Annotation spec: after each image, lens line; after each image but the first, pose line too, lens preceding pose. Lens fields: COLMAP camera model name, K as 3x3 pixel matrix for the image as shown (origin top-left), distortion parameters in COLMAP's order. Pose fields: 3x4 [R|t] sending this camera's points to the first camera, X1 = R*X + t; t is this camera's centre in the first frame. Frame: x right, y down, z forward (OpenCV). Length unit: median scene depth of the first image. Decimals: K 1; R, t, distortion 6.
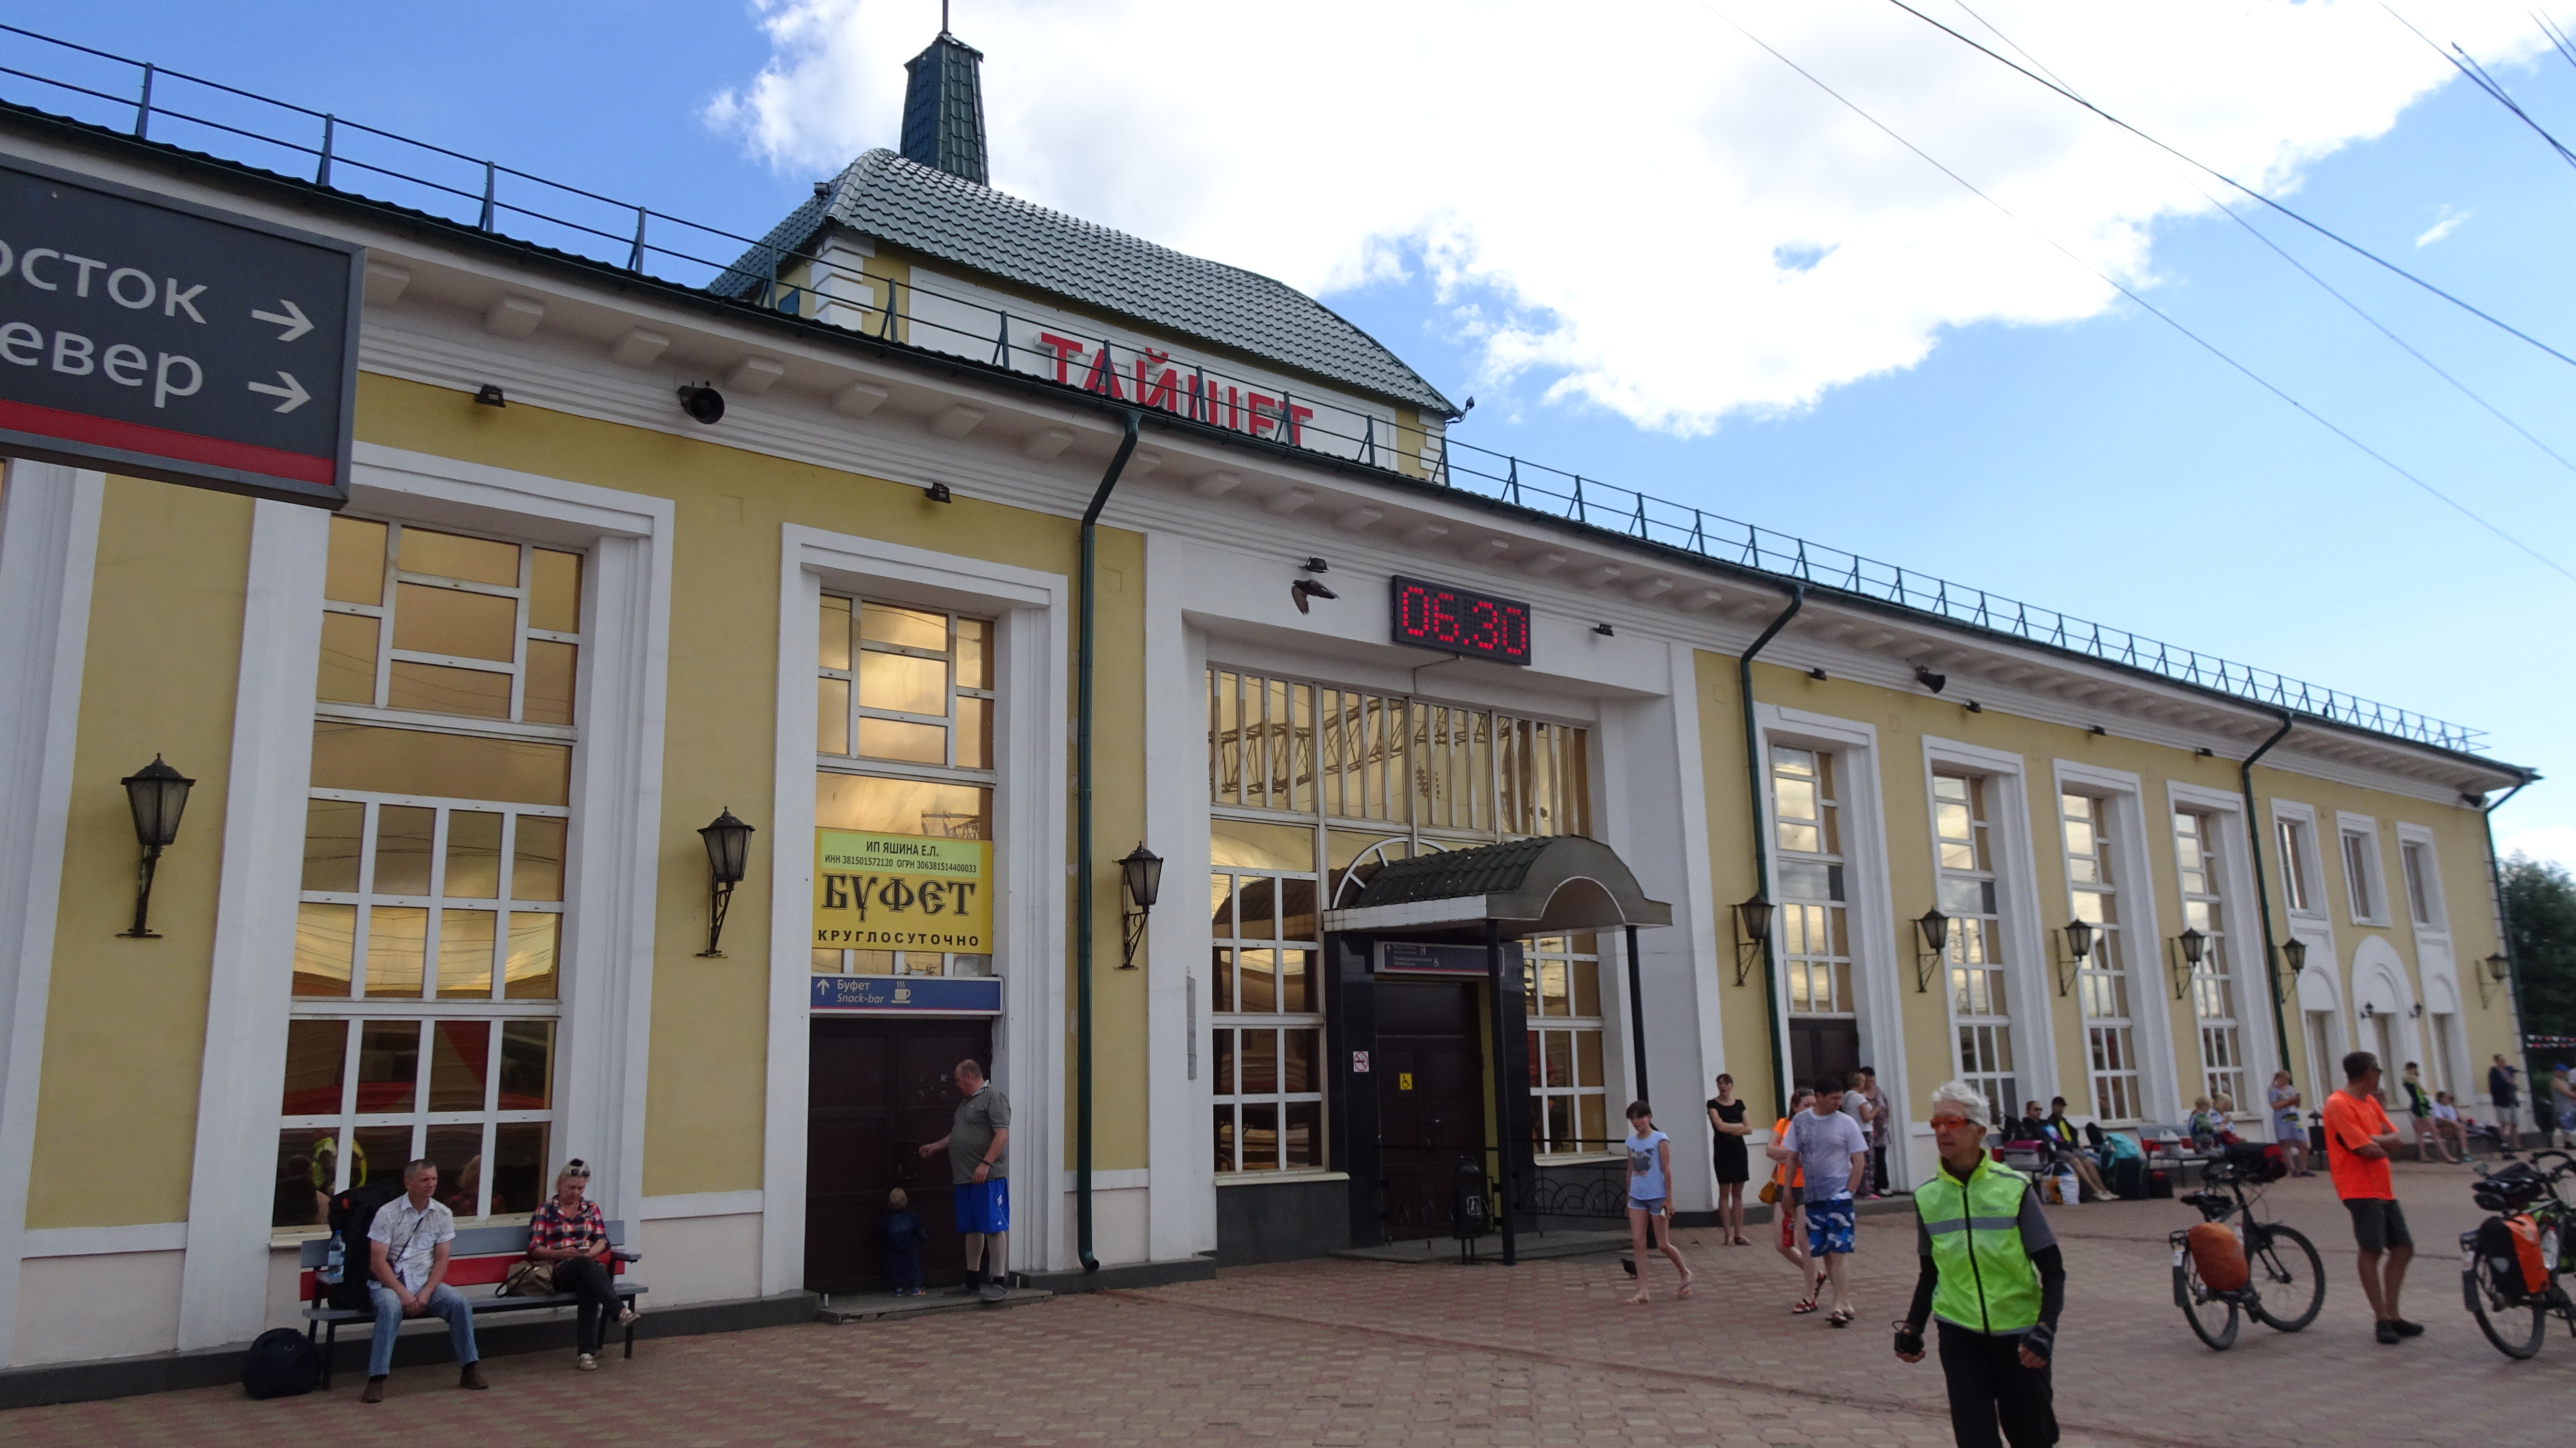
lens RADIAL K [[1824.2, 0, 1277.2], [0, 1824.2, 724.0], [0, 0, 1]] dist [0.012211, 0.005239]
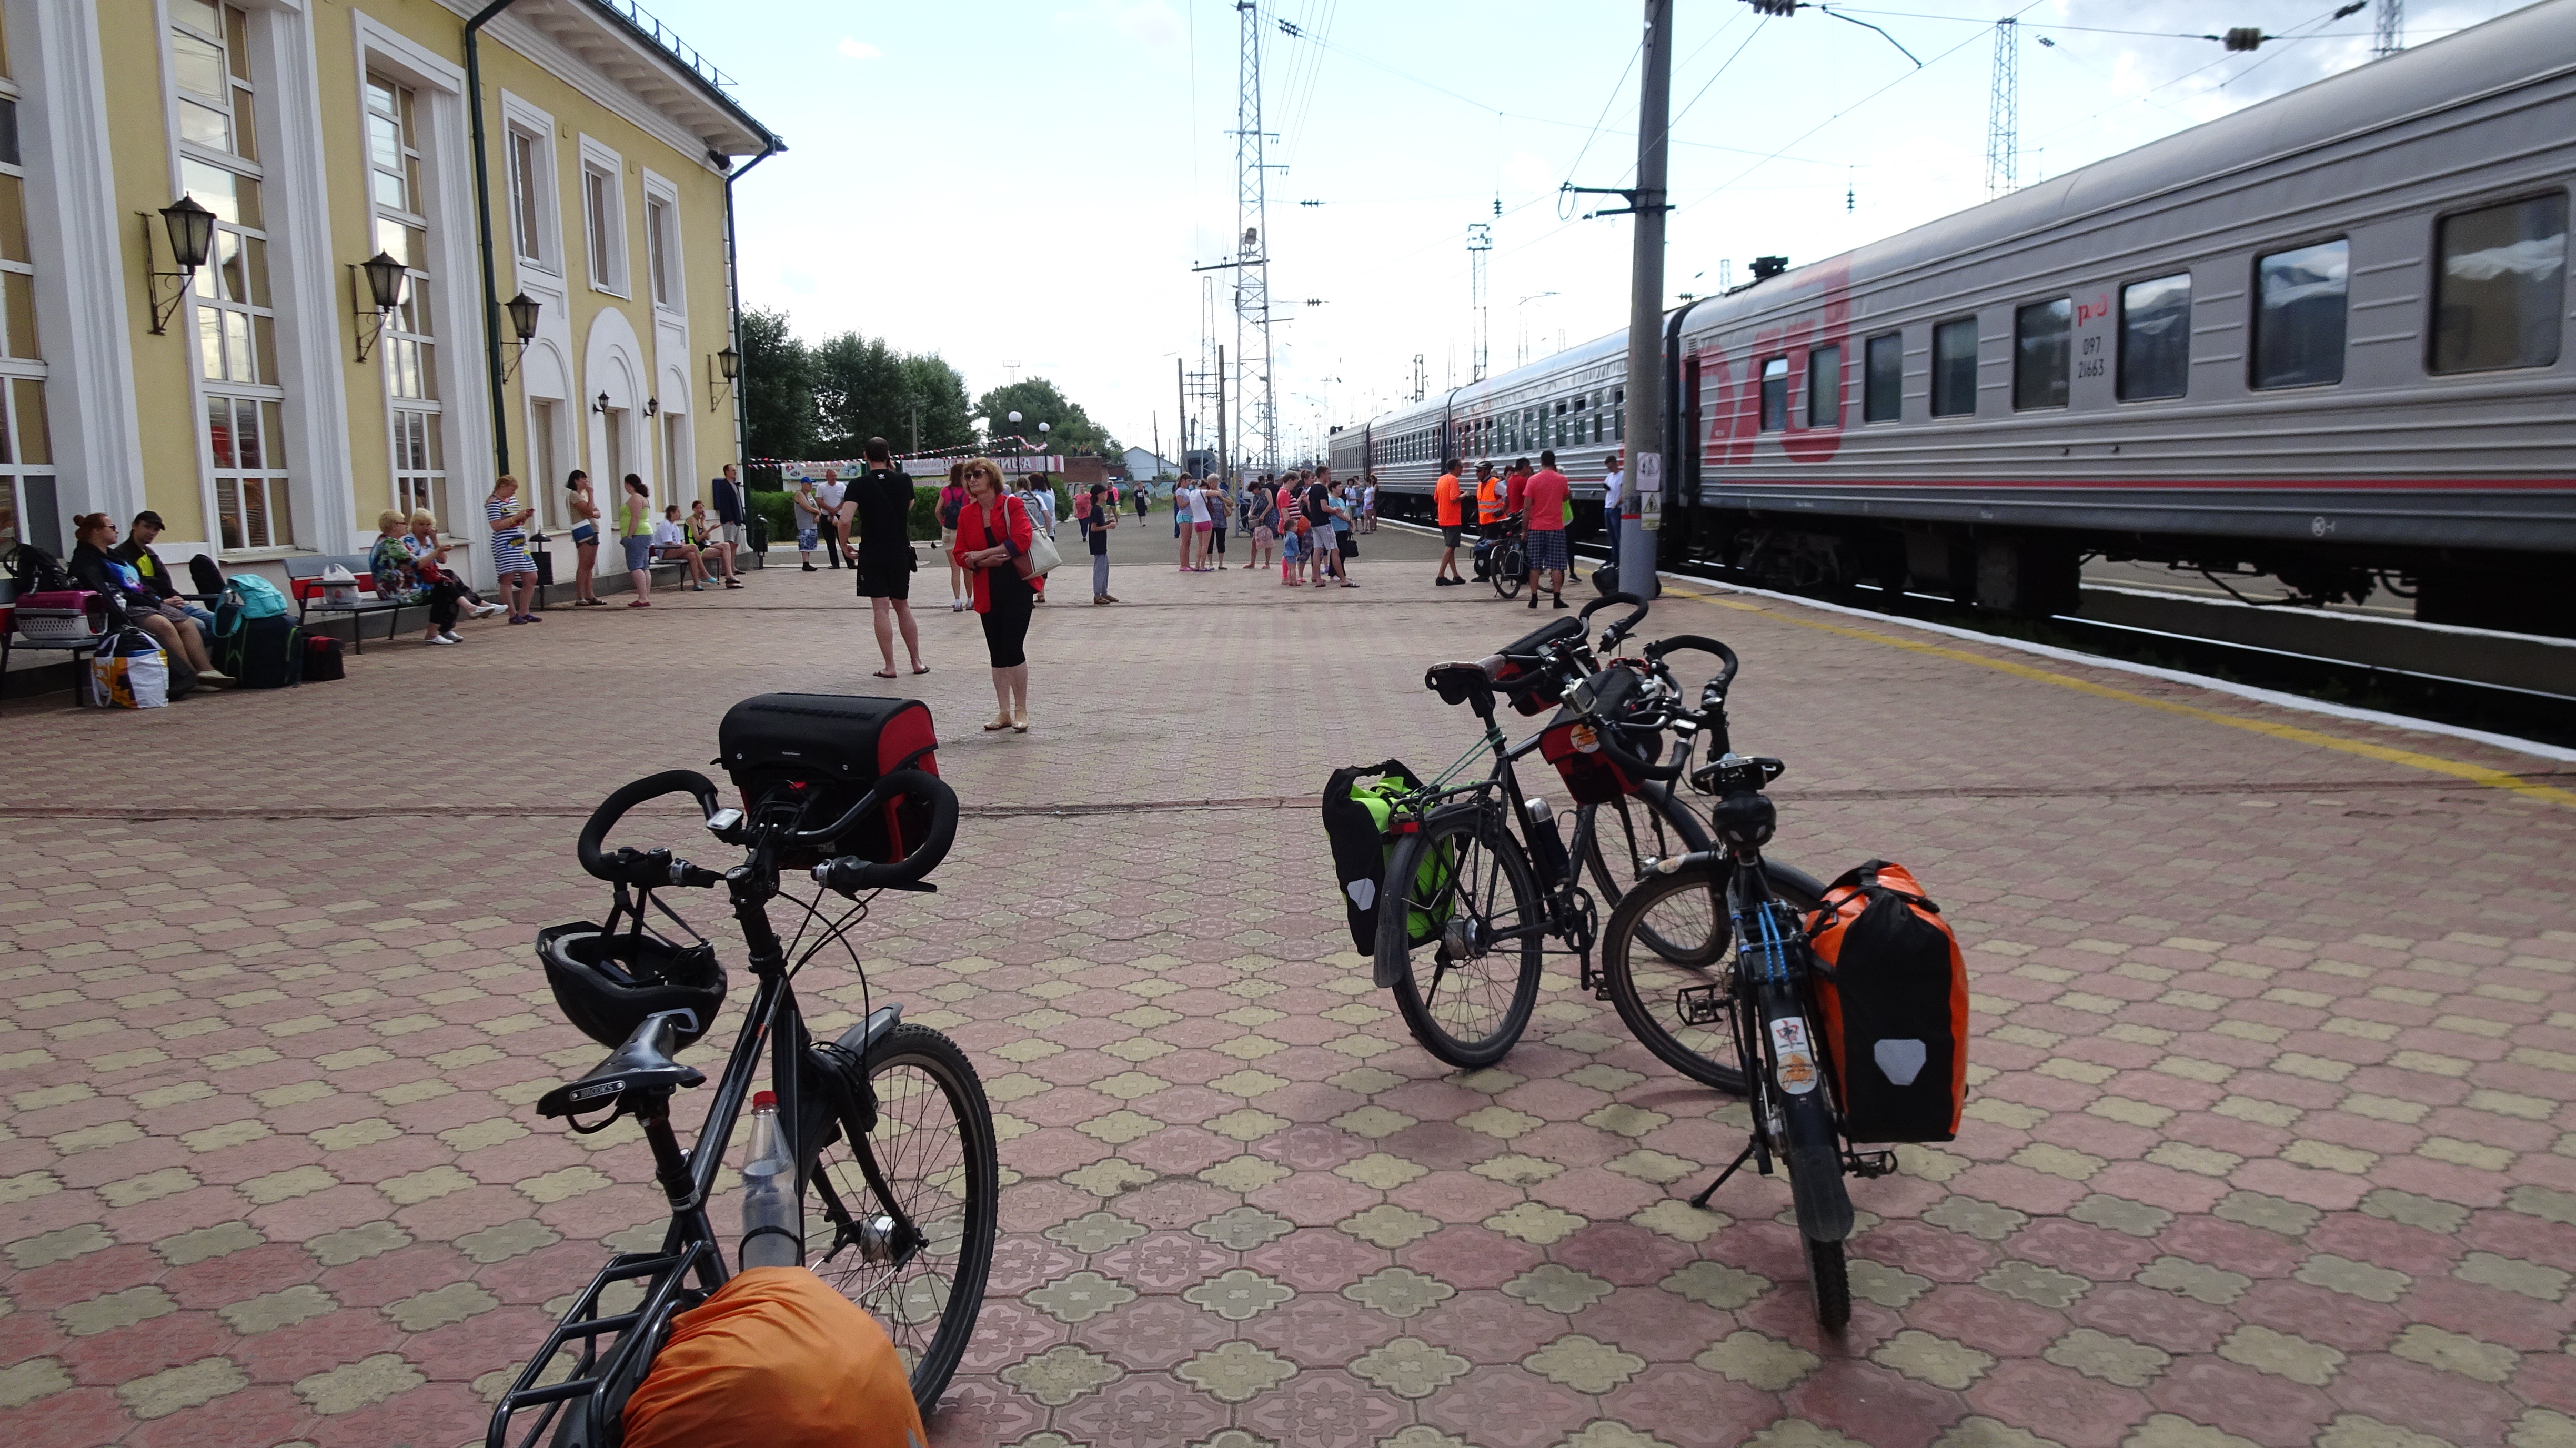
lens RADIAL K [[1824.2, 0, 1296.0], [0, 1824.2, 722.6], [0, 0, 1]] dist [0.012211, 0.005239]
pose [[0.596314, -0.088468, 0.797862, 0.163178], [-0.161100, 0.960500, 0.226906, 0.072415], [-0.786420, -0.263843, 0.558507, 0.346870]]
